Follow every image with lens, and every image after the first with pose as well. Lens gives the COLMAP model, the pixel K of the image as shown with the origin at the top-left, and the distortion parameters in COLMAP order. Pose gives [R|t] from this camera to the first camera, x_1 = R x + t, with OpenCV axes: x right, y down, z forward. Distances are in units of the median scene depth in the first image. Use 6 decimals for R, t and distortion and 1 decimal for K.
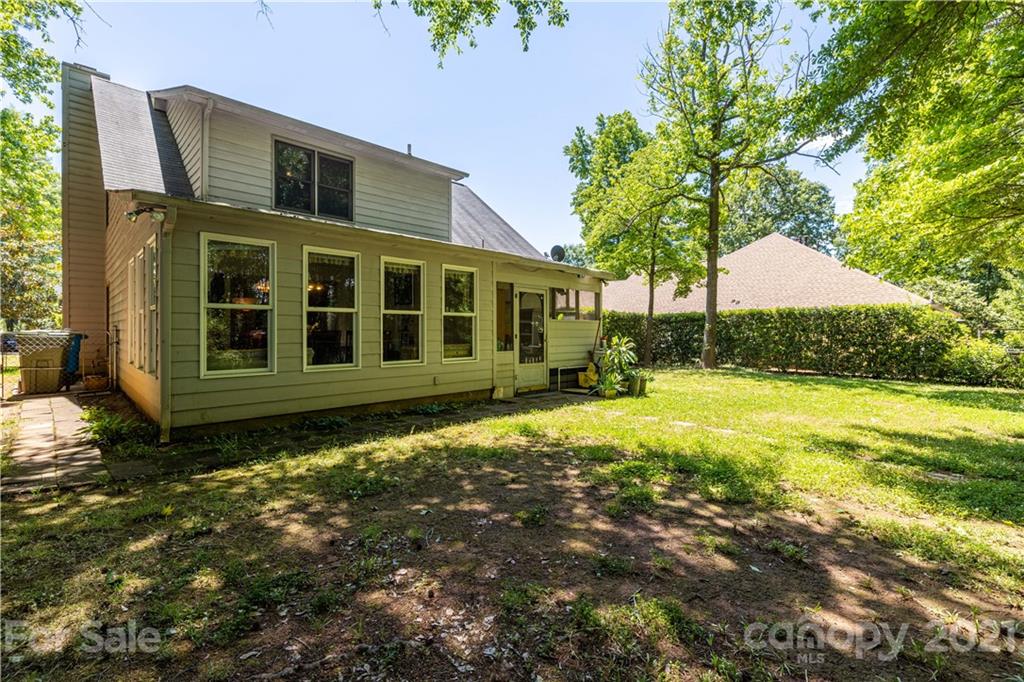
lens RADIAL K [[439.4, 0, 508.3], [0, 439.4, 334.1], [0, 0, 1]] dist [-0.001570, 0.000091]
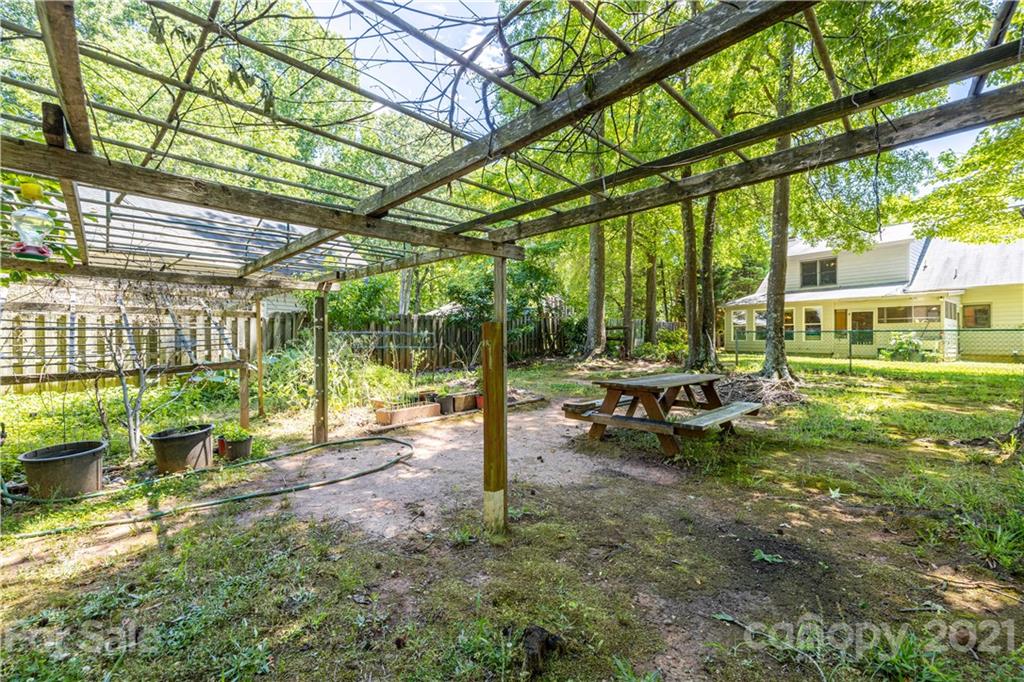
lens RADIAL K [[439.4, 0, 508.0], [0, 439.4, 345.0], [0, 0, 1]] dist [-0.001570, 0.000091]
pose [[-0.131672, 0.002547, -0.991290, 2.501137], [-0.019663, 0.999793, 0.005181, 0.093719], [0.991098, 0.020174, -0.131594, -0.447884]]
